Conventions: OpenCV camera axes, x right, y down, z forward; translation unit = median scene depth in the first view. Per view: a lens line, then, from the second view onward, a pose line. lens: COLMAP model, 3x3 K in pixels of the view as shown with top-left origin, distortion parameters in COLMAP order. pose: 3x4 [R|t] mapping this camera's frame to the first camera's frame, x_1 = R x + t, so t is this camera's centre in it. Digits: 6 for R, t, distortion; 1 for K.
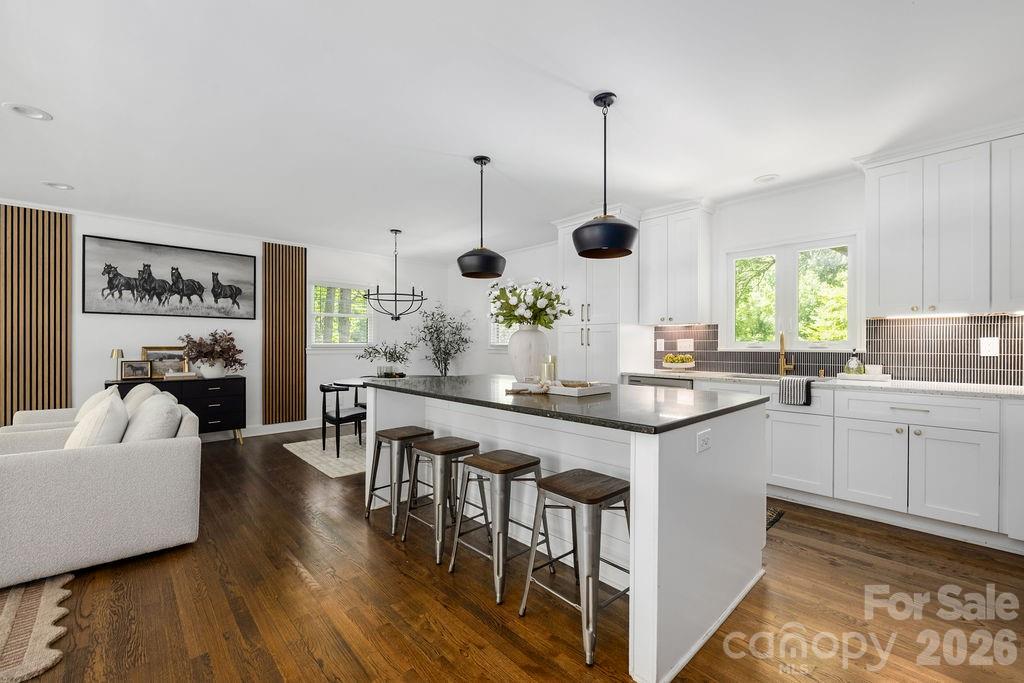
lens RADIAL K [[424.8, 0, 512.9], [0, 424.8, 344.2], [0, 0, 1]] dist [-0.006947, 0.000191]
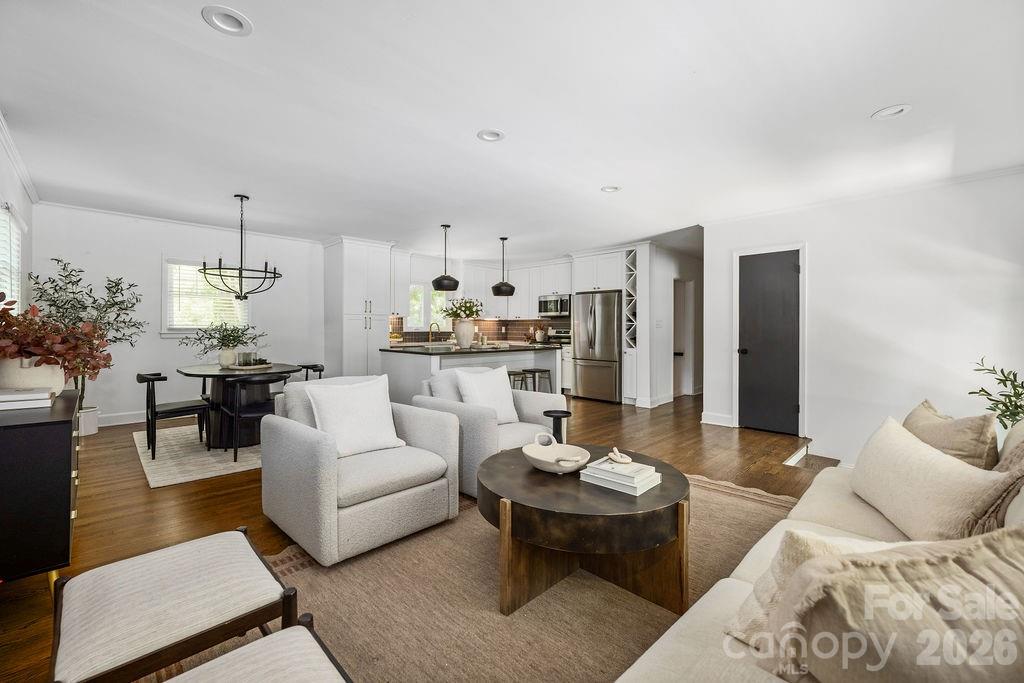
lens RADIAL K [[419.6, 0, 506.3], [0, 419.6, 325.5], [0, 0, 1]] dist [-0.007501, 0.000114]
pose [[-0.027618, 0.006263, 0.999599, -1.232884], [-0.002270, 0.999977, -0.006328, -0.000238], [-0.999616, -0.002443, -0.027603, 0.522845]]
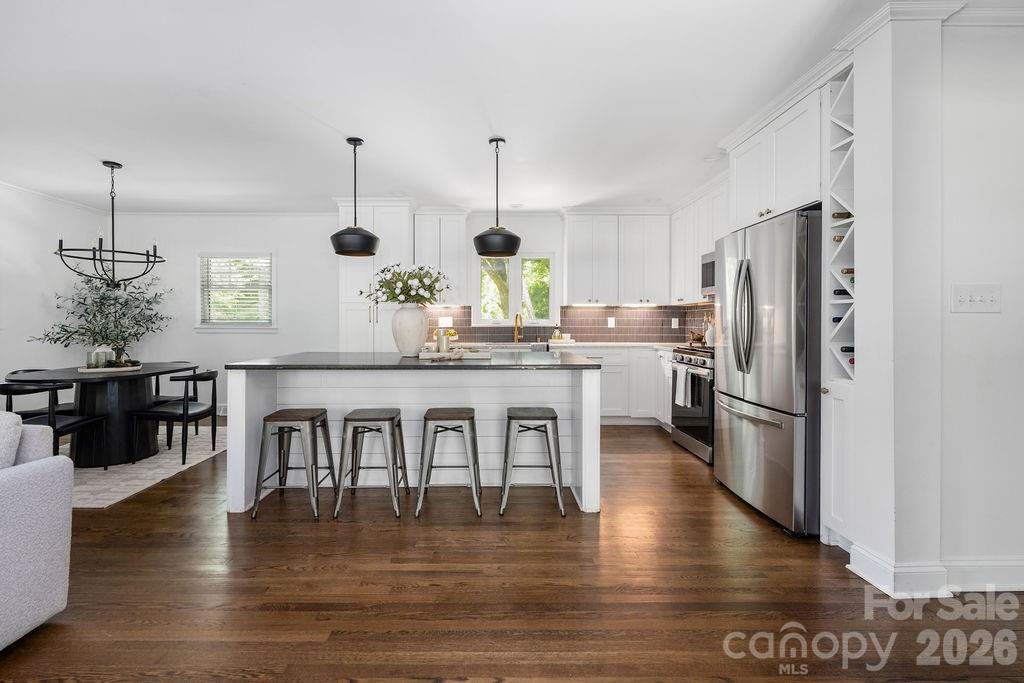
lens RADIAL K [[452.1, 0, 494.2], [0, 452.1, 326.6], [0, 0, 1]] dist [-0.007841, -0.000119]
pose [[0.680558, -0.006939, 0.732661, -0.427759], [0.001830, 0.999968, 0.007771, 0.004945], [-0.732692, -0.003948, 0.680549, 0.005190]]
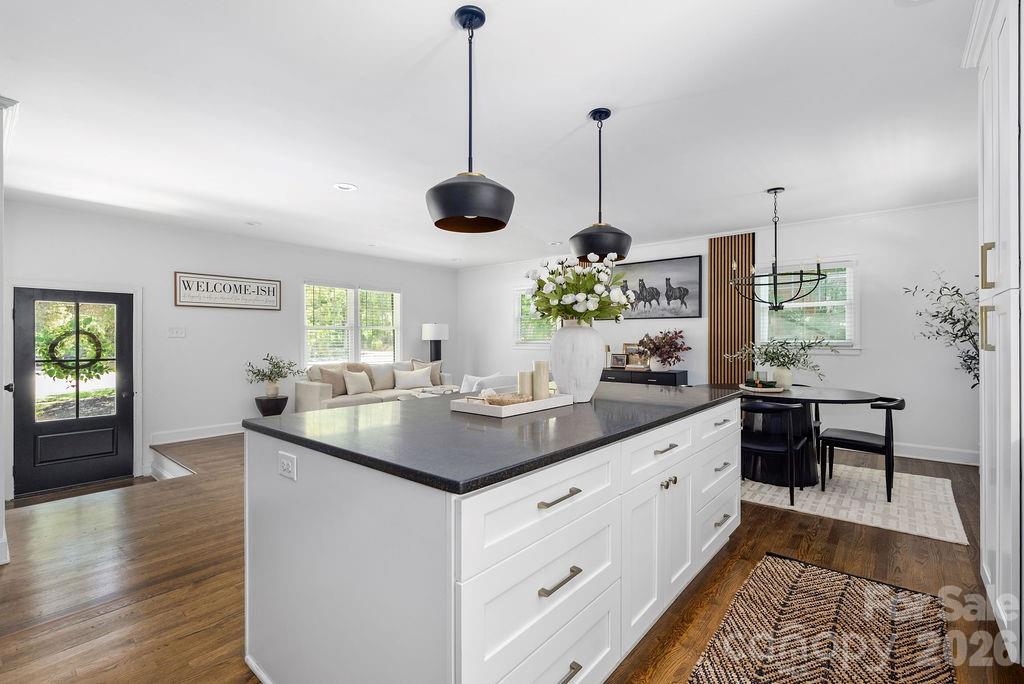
lens RADIAL K [[461.7, 0, 512.0], [0, 461.7, 342.0], [0, 0, 1]] dist [-0.000608, -0.000267]
pose [[0.119239, 0.005267, -0.992852, 0.508482], [0.001281, 0.999984, 0.005459, -0.006993], [0.992865, -0.001923, 0.119230, 0.483495]]
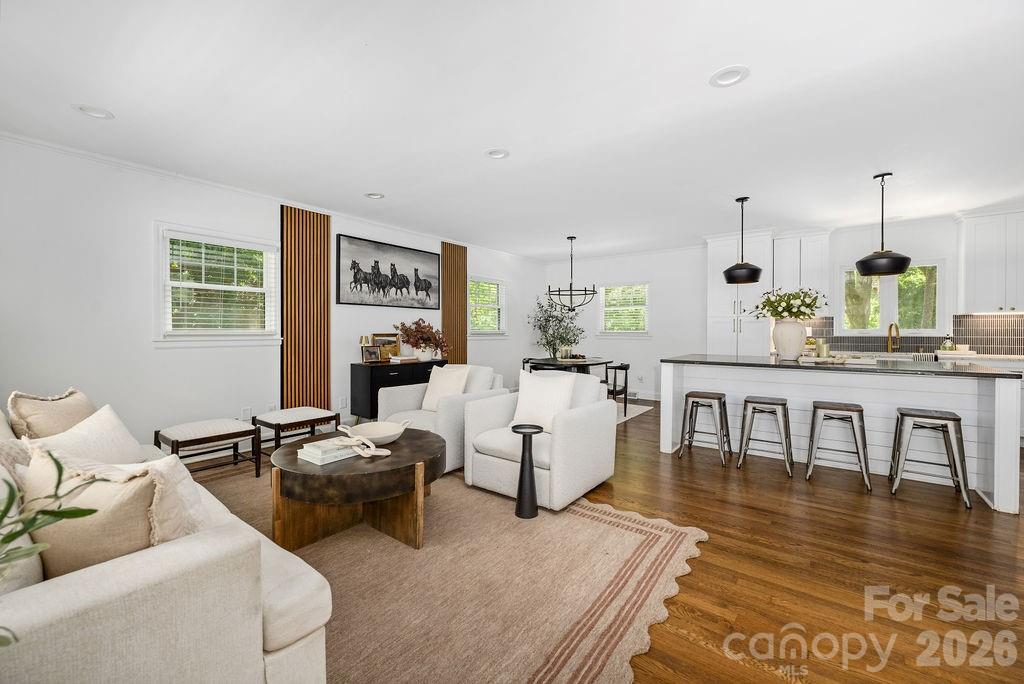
lens RADIAL K [[411.4, 0, 506.9], [0, 411.4, 332.7], [0, 0, 1]] dist [-0.006860, 0.000174]
pose [[0.987396, -0.001502, 0.158259, -0.696944], [0.000808, 0.999990, 0.004450, -0.001585], [-0.158264, -0.004266, 0.987388, -0.140271]]
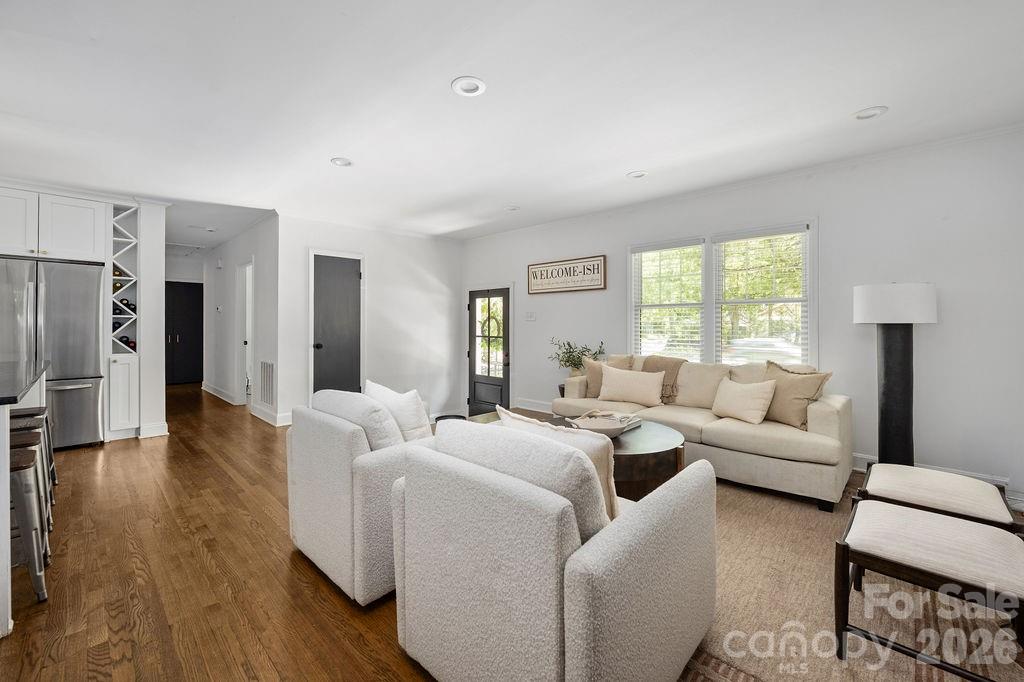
lens RADIAL K [[419.6, 0, 506.3], [0, 419.6, 325.0], [0, 0, 1]] dist [-0.007501, 0.000114]
pose [[-0.998903, -0.002718, -0.046756, -0.628695], [-0.002806, 0.999994, 0.001811, -0.001987], [0.046750, 0.001941, -0.998905, 1.036846]]
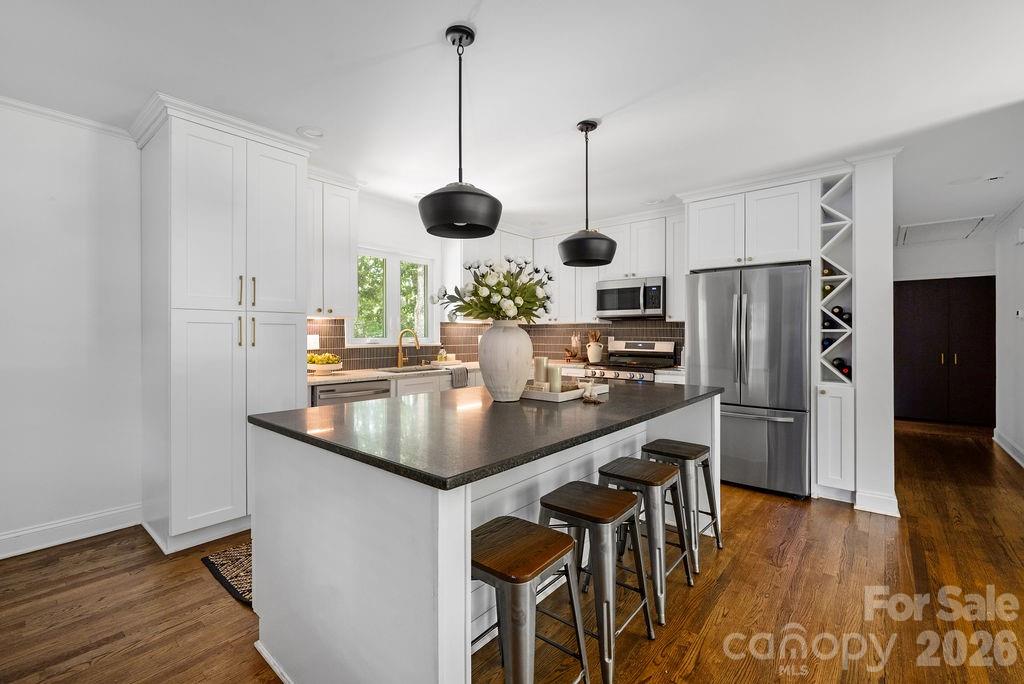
lens RADIAL K [[441.1, 0, 511.3], [0, 441.1, 334.8], [0, 0, 1]] dist [-0.001360, -0.000200]
pose [[-0.118514, -0.002332, 0.992950, -0.459391], [0.001604, 0.999995, 0.002540, -0.013034], [-0.992951, 0.001894, -0.118510, 0.663721]]
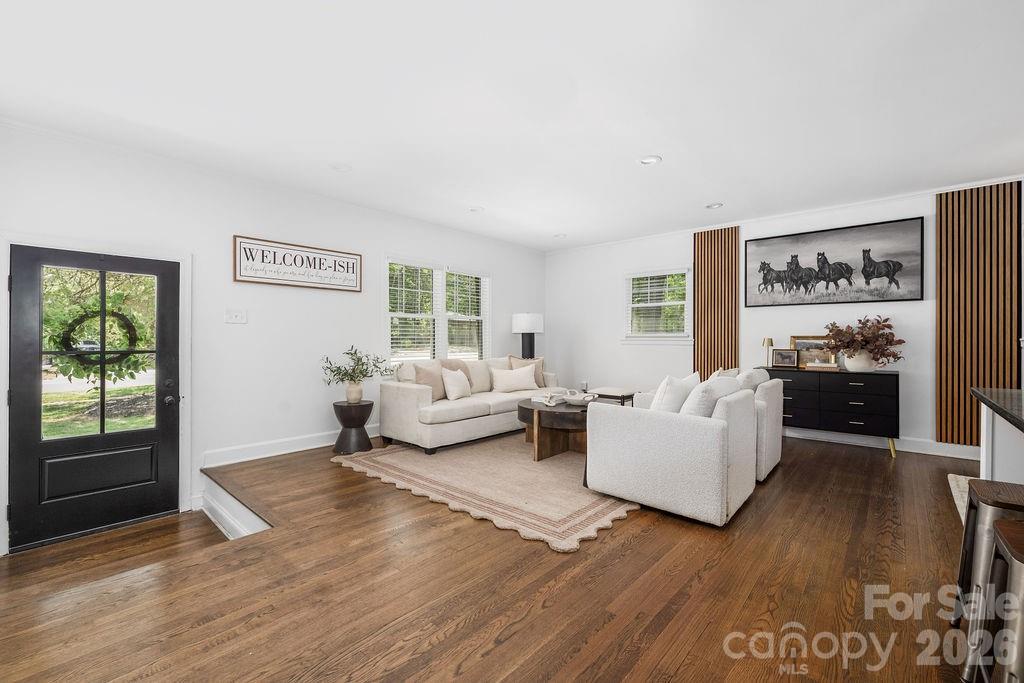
lens RADIAL K [[432.6, 0, 512.0], [0, 432.6, 341.5], [0, 0, 1]] dist [-0.001285, -0.000008]
pose [[0.091788, 0.002910, -0.995774, 0.111001], [-0.002351, 0.999994, 0.002706, 0.018009], [0.995776, 0.002093, 0.091794, 0.225568]]
